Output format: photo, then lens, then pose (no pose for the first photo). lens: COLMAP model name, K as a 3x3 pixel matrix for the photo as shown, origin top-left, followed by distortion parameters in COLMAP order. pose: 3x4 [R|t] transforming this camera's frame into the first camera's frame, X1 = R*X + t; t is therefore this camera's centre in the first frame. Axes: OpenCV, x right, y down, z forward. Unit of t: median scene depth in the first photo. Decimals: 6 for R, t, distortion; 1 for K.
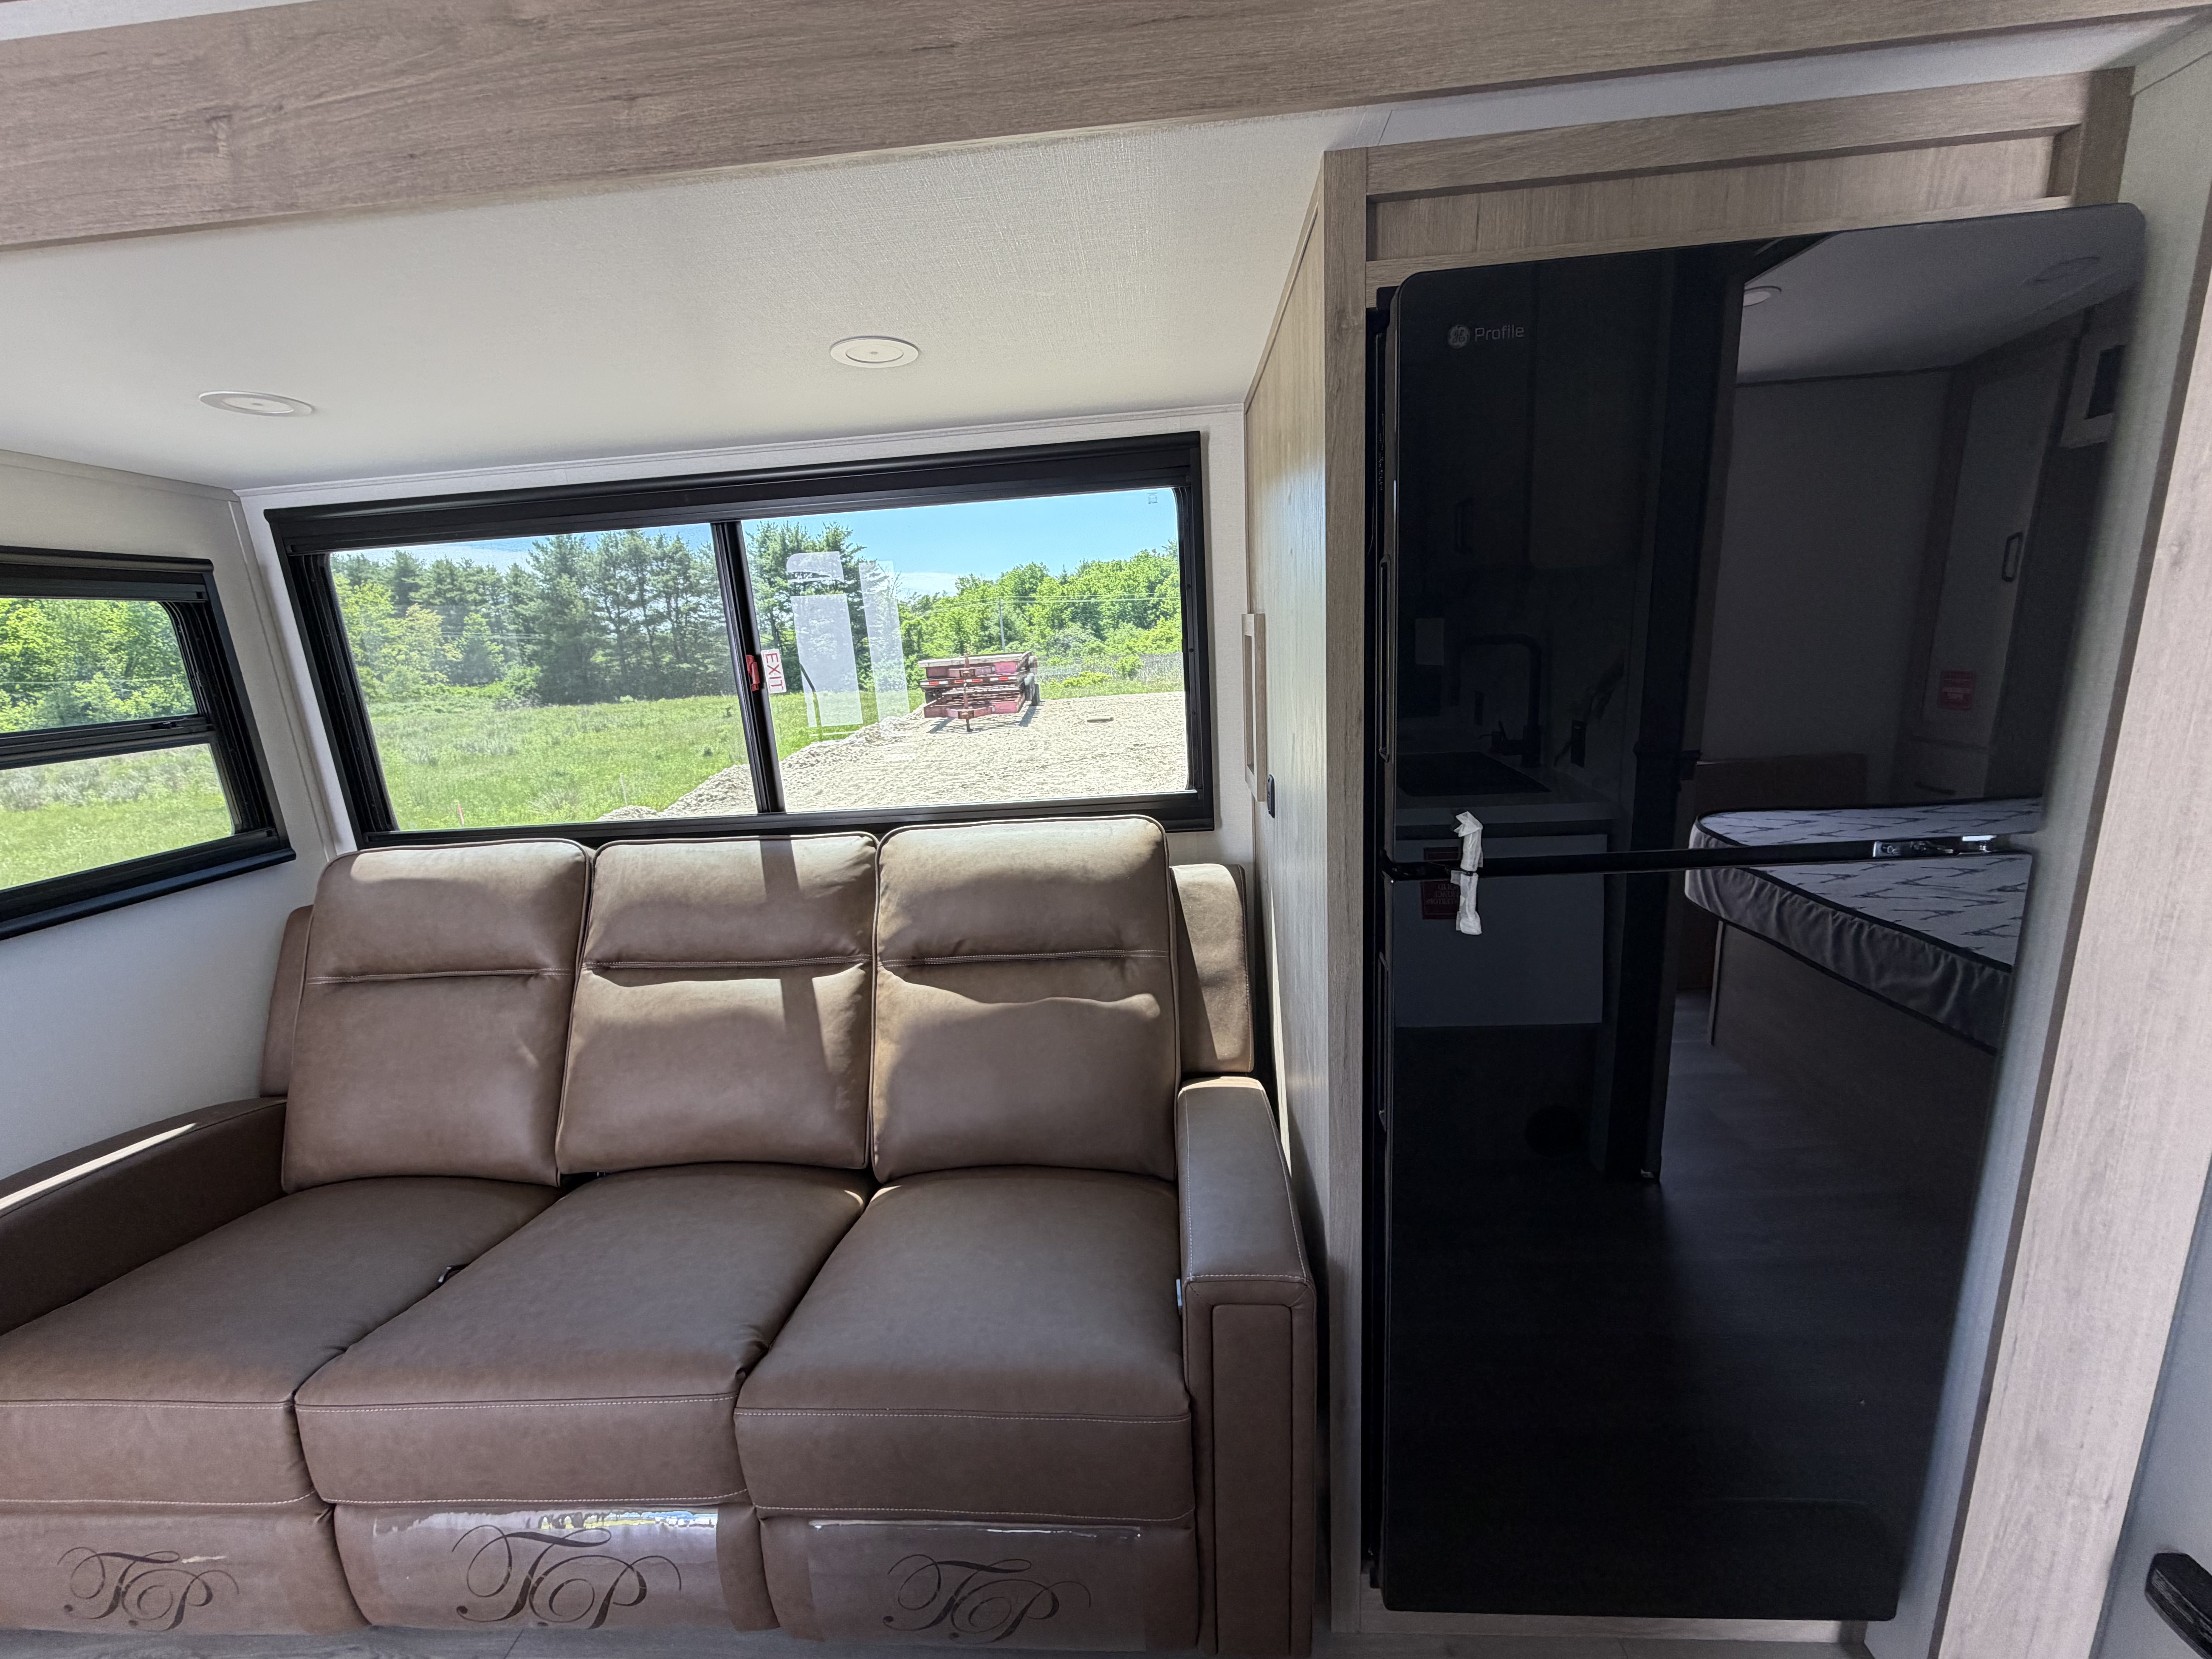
lens RADIAL K [[882.8, 0, 1115.1], [0, 882.8, 830.7], [0, 0, 1]] dist [0.000259, 0.000243]
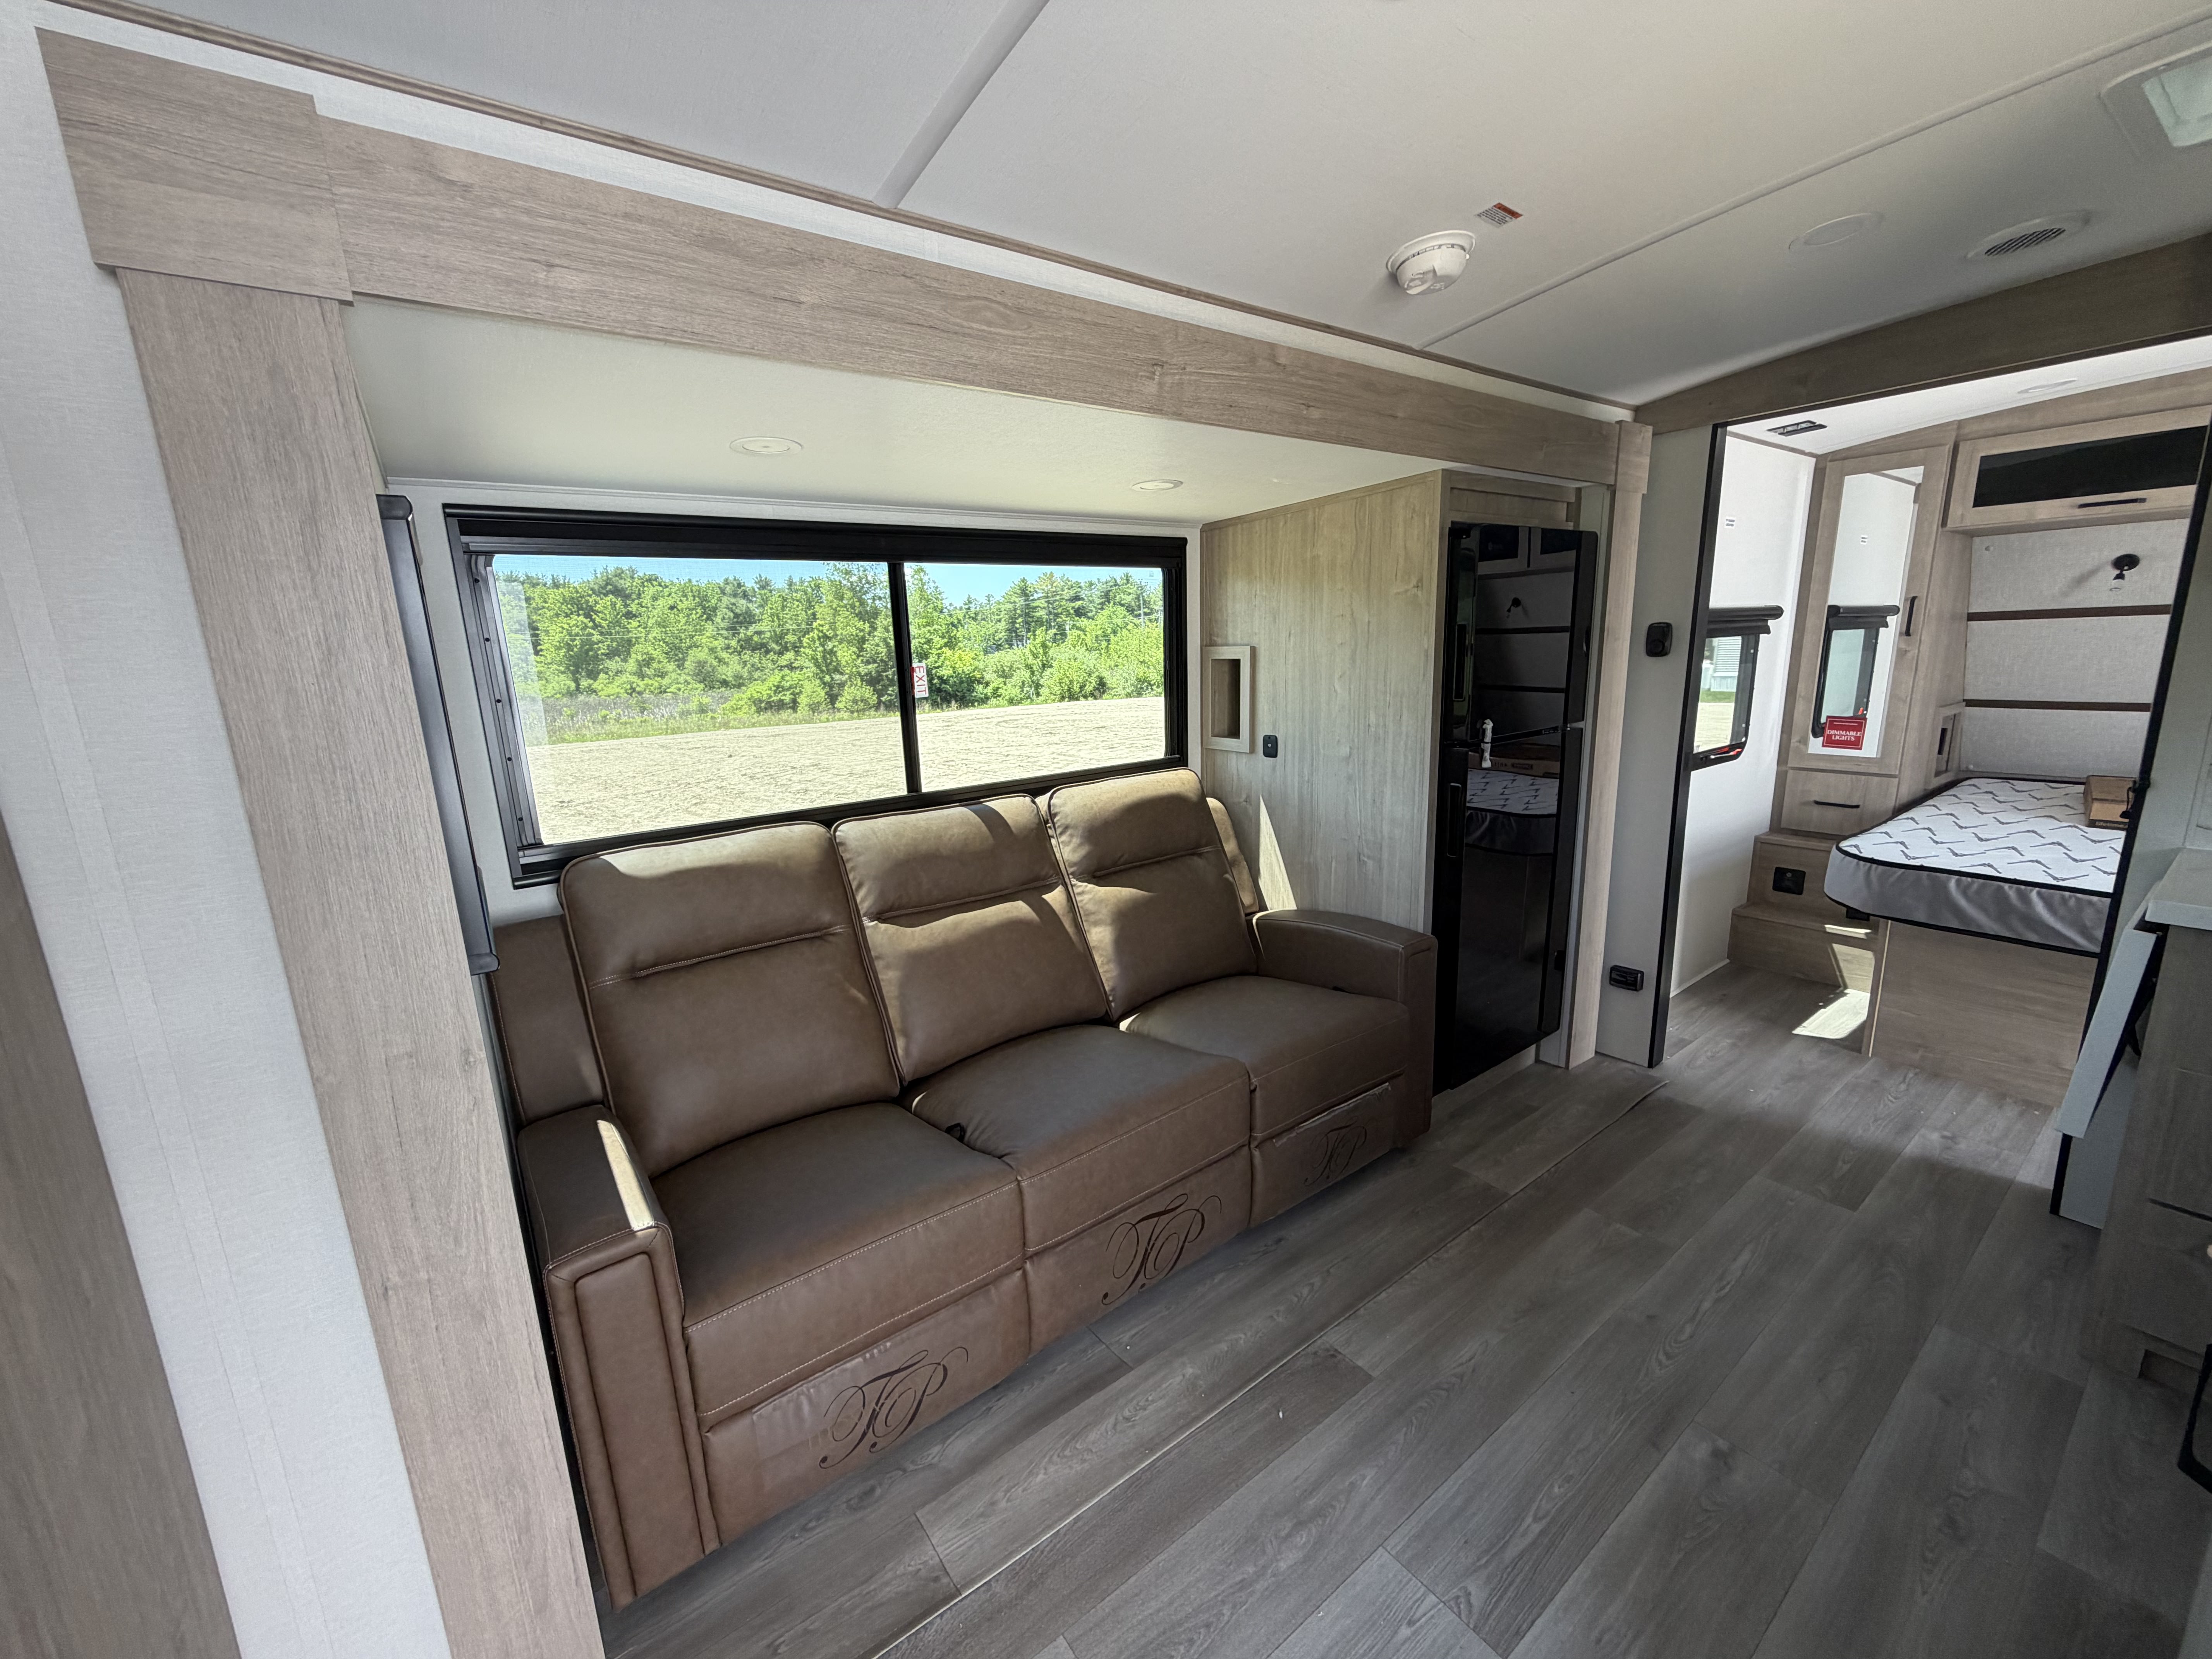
lens RADIAL K [[882.8, 0, 1091.8], [0, 882.8, 832.6], [0, 0, 1]] dist [0.000259, 0.000243]
pose [[0.765602, -0.102311, 0.635126, -1.140025], [0.135904, 0.990713, -0.004232, 0.084507], [-0.628795, 0.089556, 0.772397, -0.135334]]
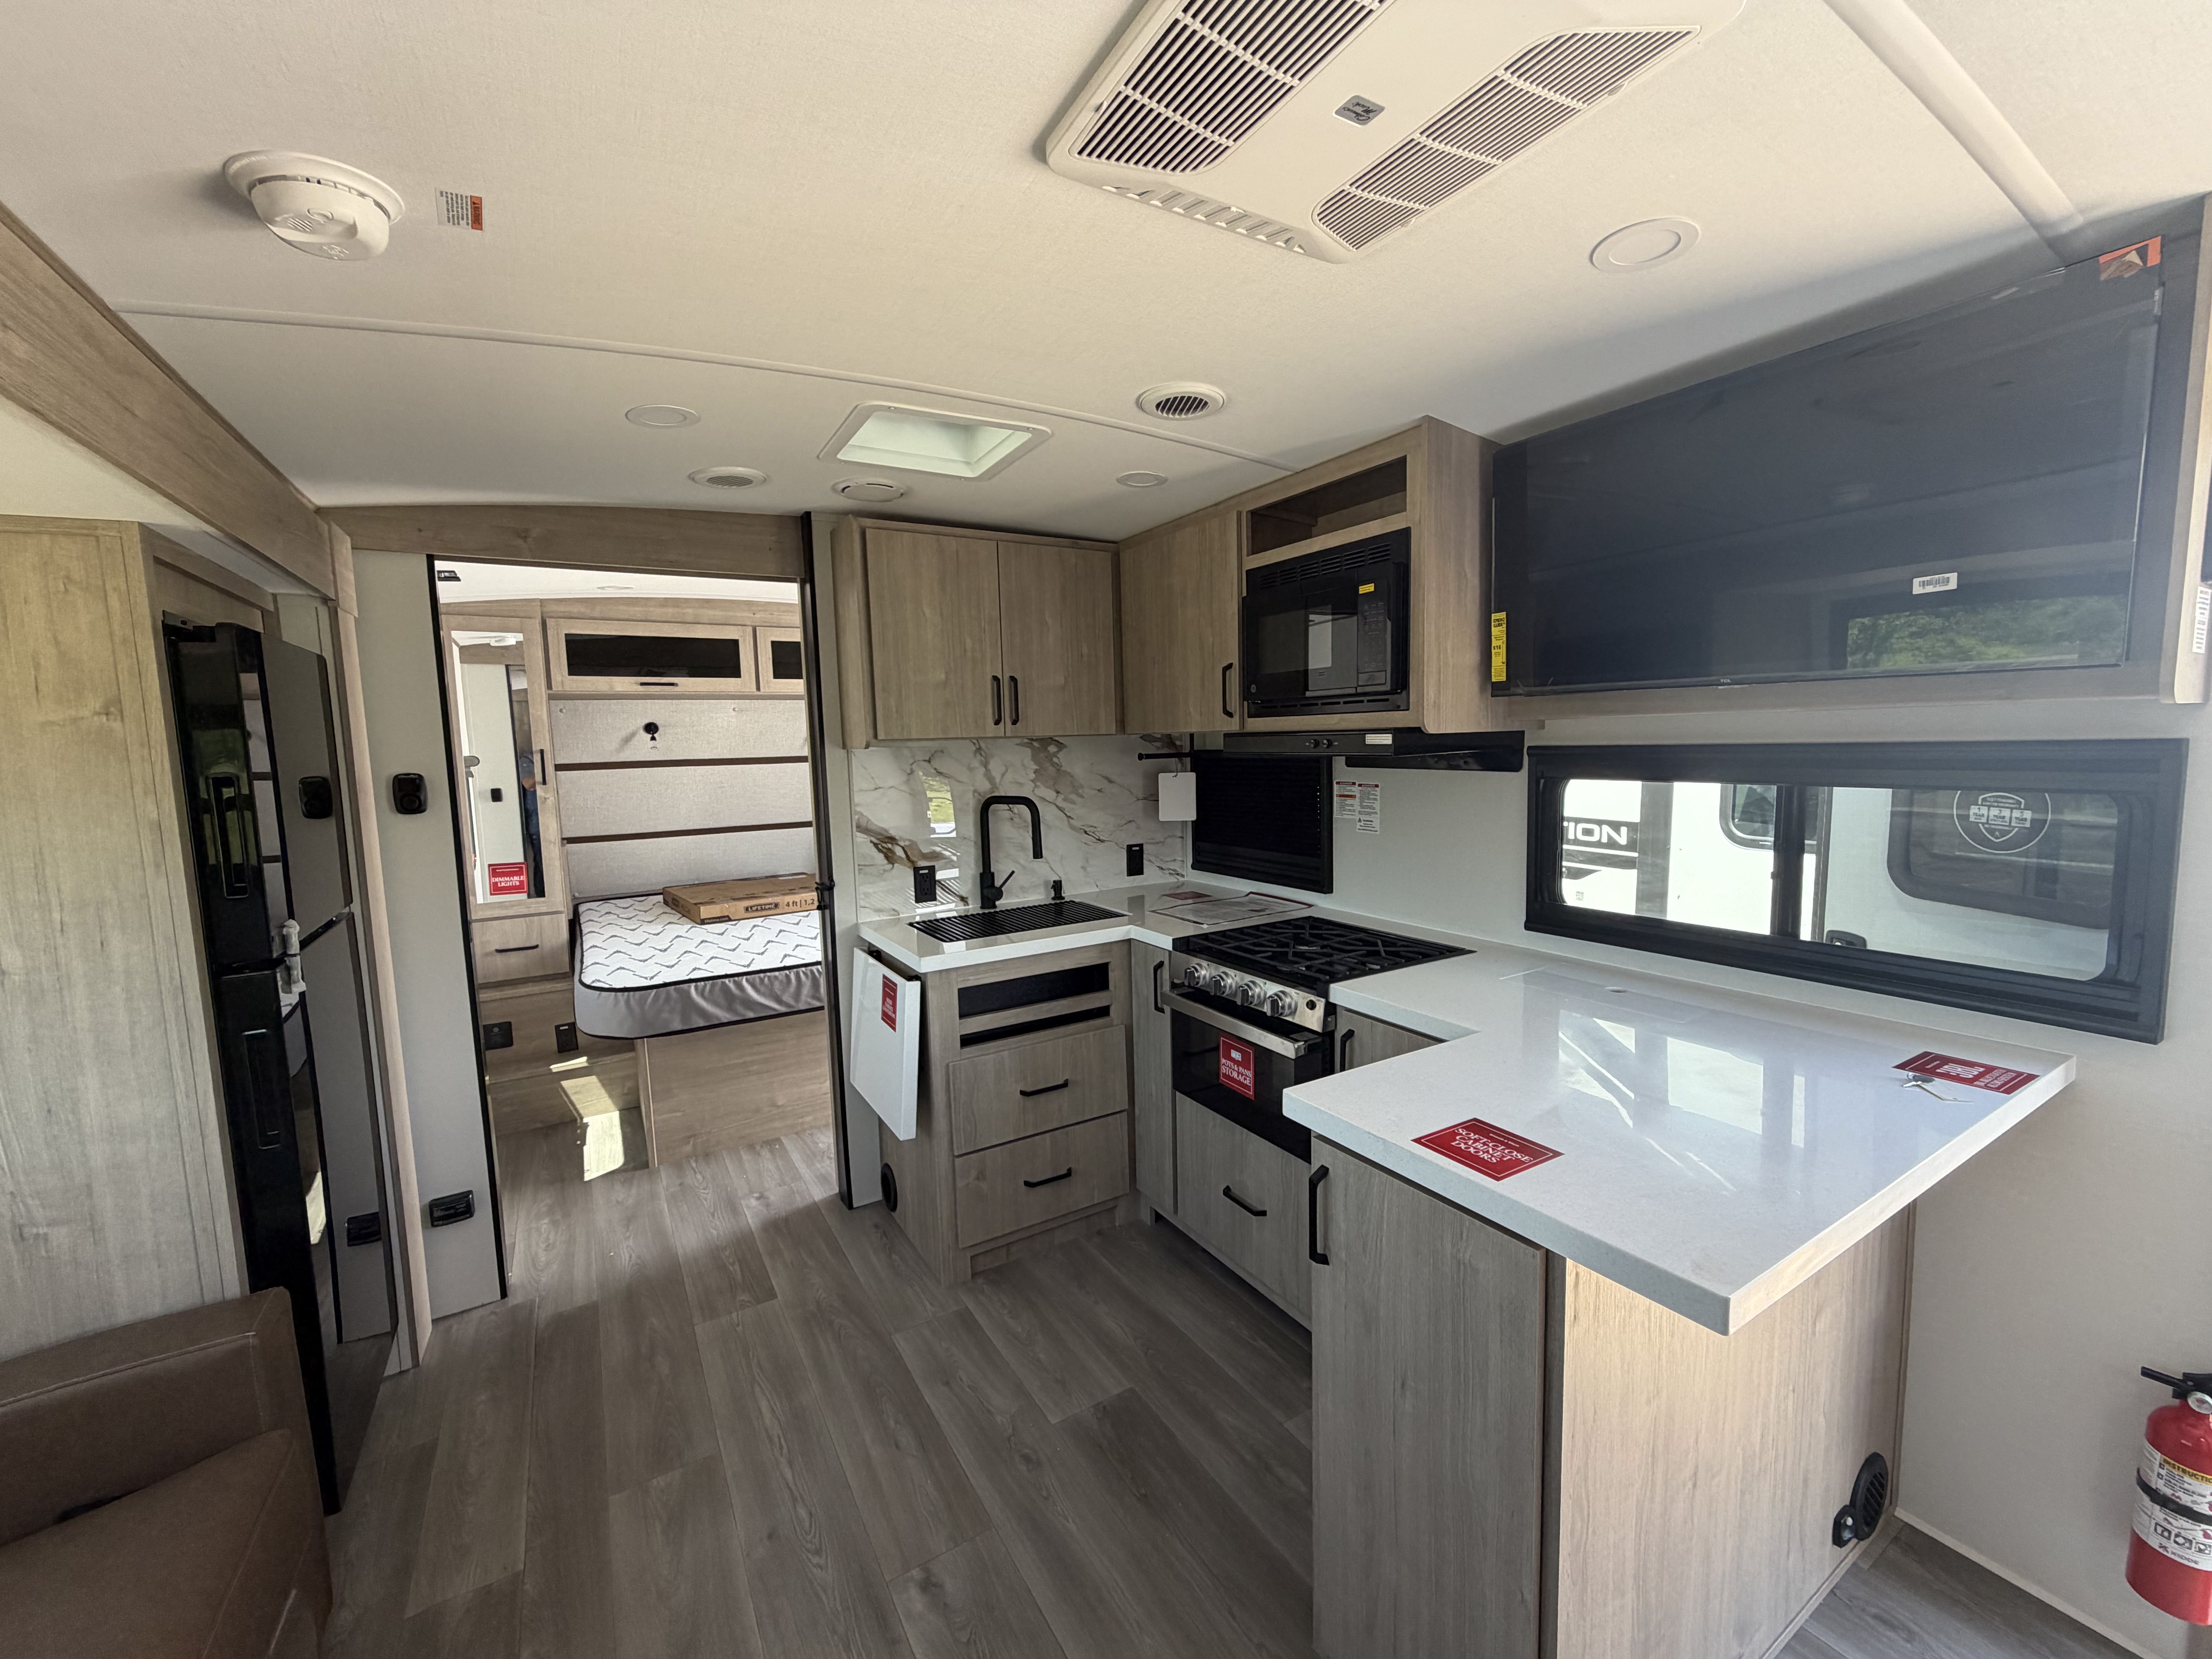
lens RADIAL K [[882.8, 0, 1105.3], [0, 882.8, 828.3], [0, 0, 1]] dist [0.000259, 0.000243]
pose [[-0.572339, -0.005457, 0.819999, -0.980867], [0.245477, 0.952980, 0.177679, -0.055084], [-0.782412, 0.302984, -0.544088, 0.329678]]
